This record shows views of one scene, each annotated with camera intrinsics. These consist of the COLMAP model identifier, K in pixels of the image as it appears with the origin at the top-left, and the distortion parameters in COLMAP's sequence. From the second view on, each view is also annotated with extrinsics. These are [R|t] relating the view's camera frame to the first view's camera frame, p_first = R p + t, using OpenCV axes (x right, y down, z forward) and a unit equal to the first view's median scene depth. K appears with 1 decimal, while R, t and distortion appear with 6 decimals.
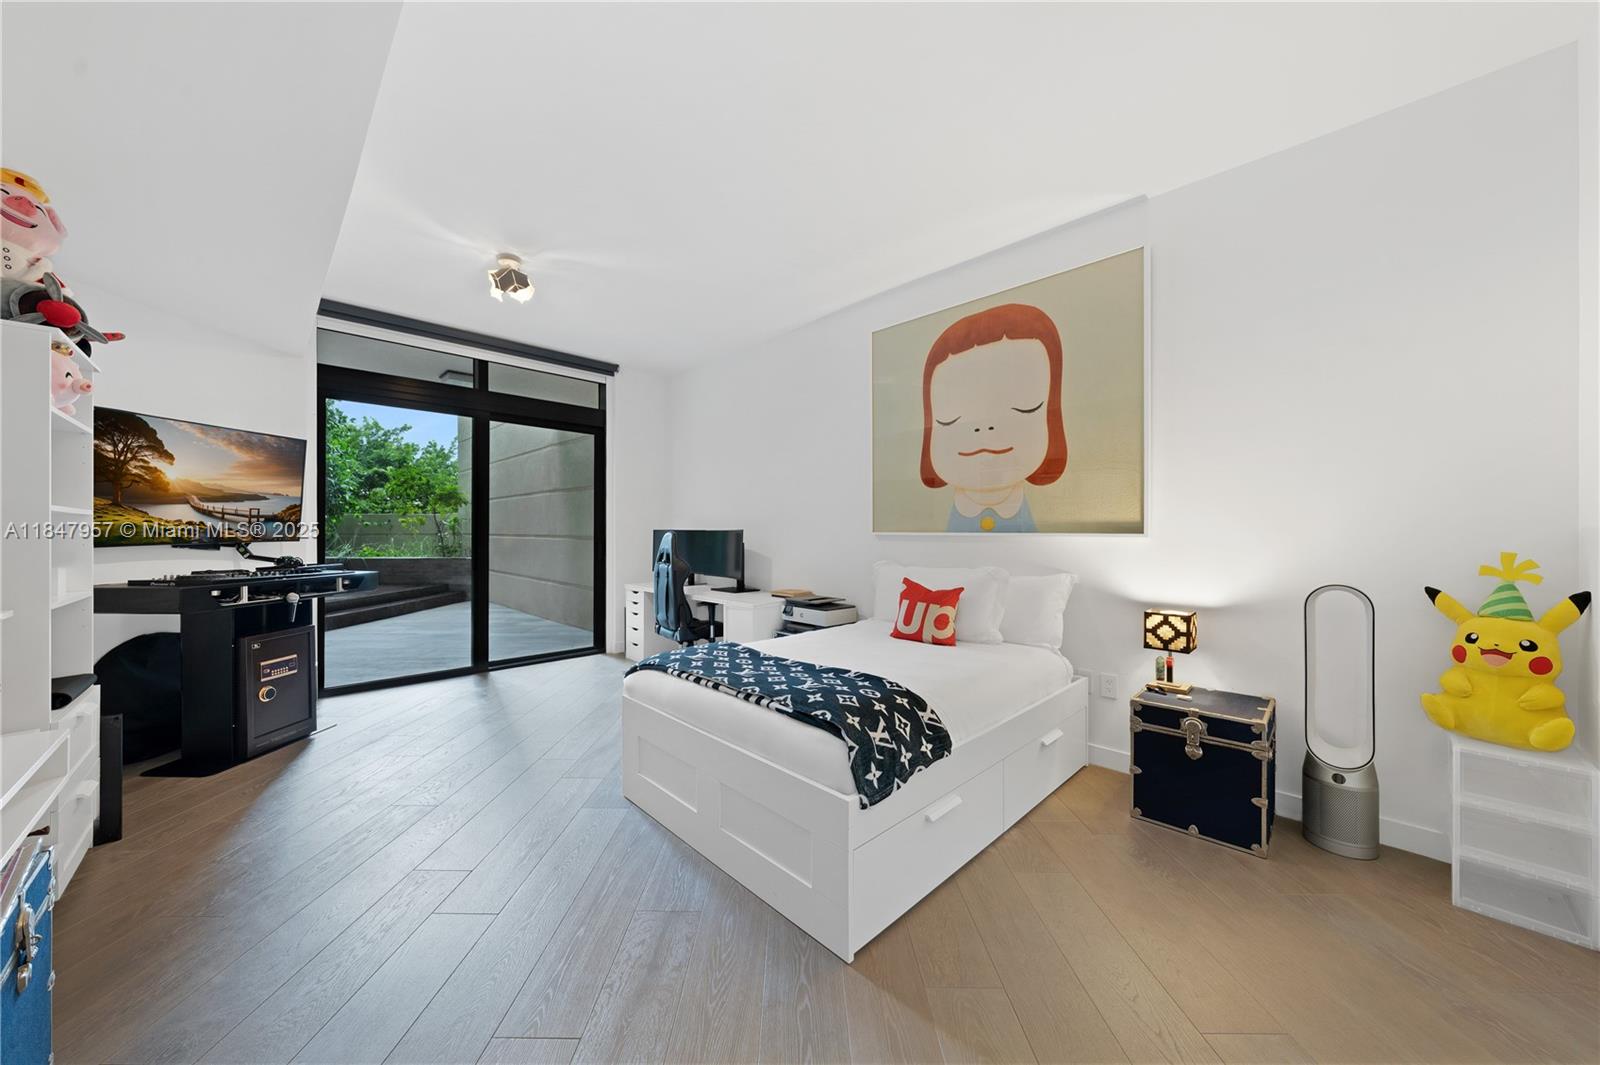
lens RADIAL K [[548.5, 0, 788.6], [0, 548.5, 529.8], [0, 0, 1]] dist [-0.000813, 0.000097]
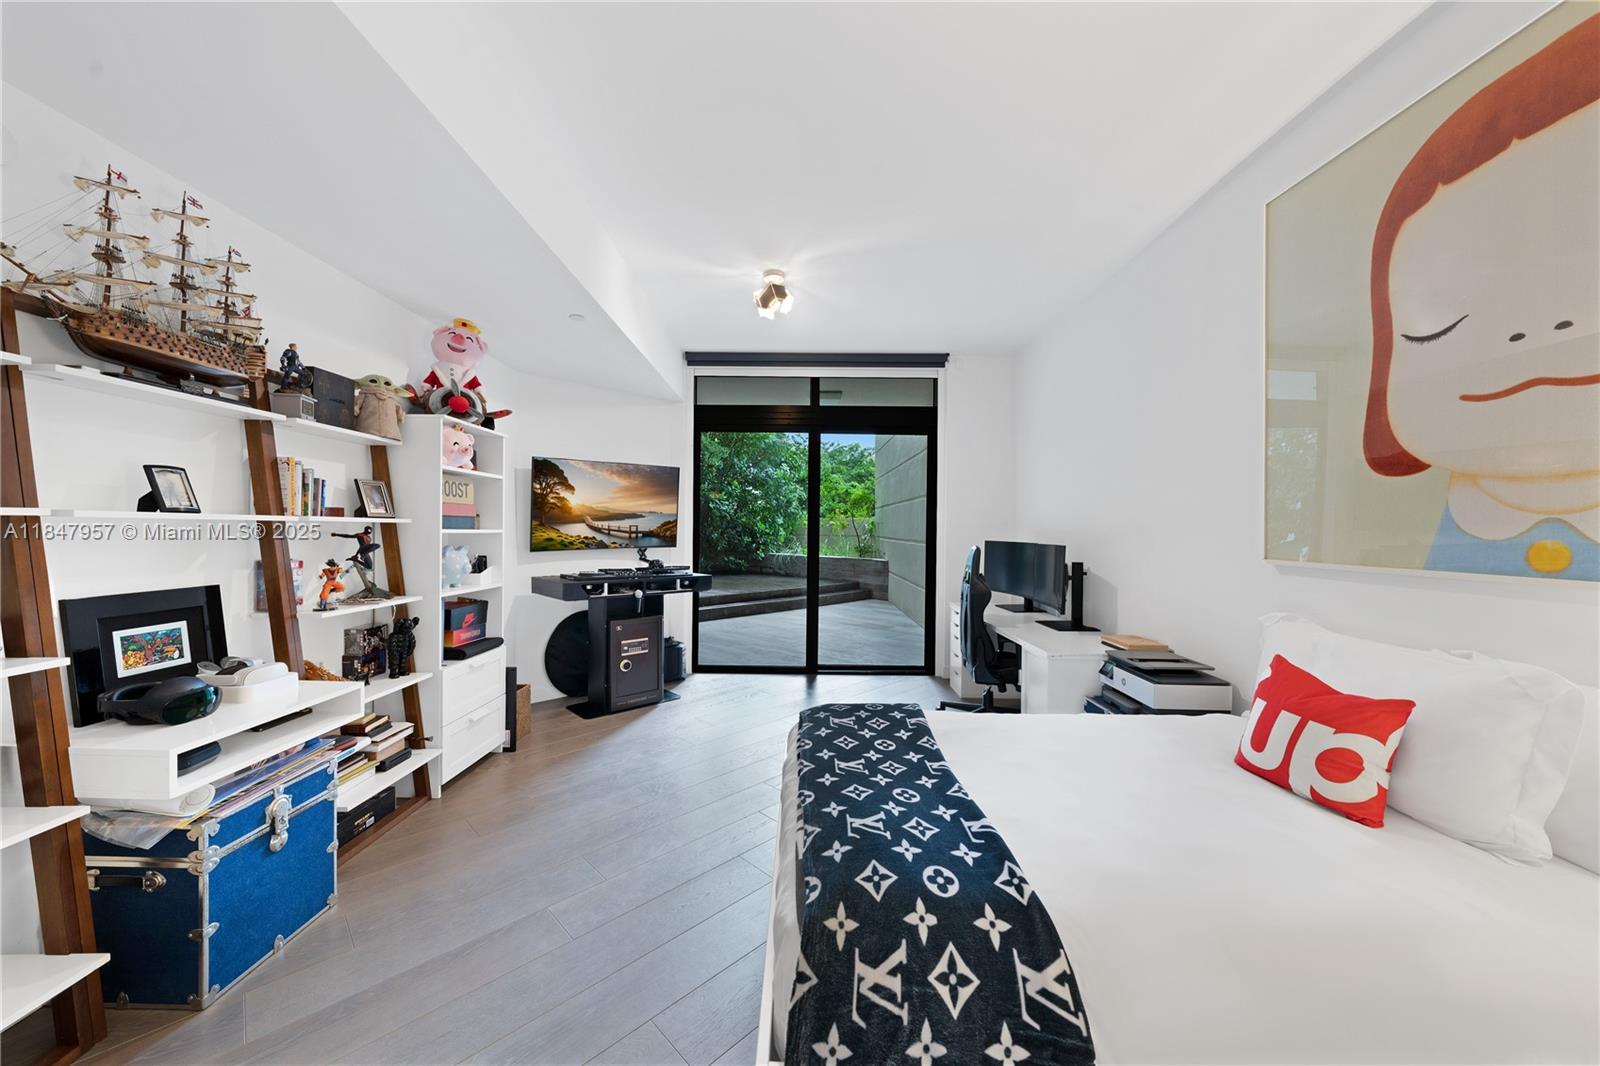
lens RADIAL K [[563.9, 0, 800.0], [0, 563.9, 533.0], [0, 0, 1]] dist [-0.002314, -0.000220]
pose [[0.712897, 0.011201, -0.701179, 0.268258], [-0.006299, 0.999934, 0.009569, -0.031188], [0.701241, -0.002406, 0.712921, 0.310836]]
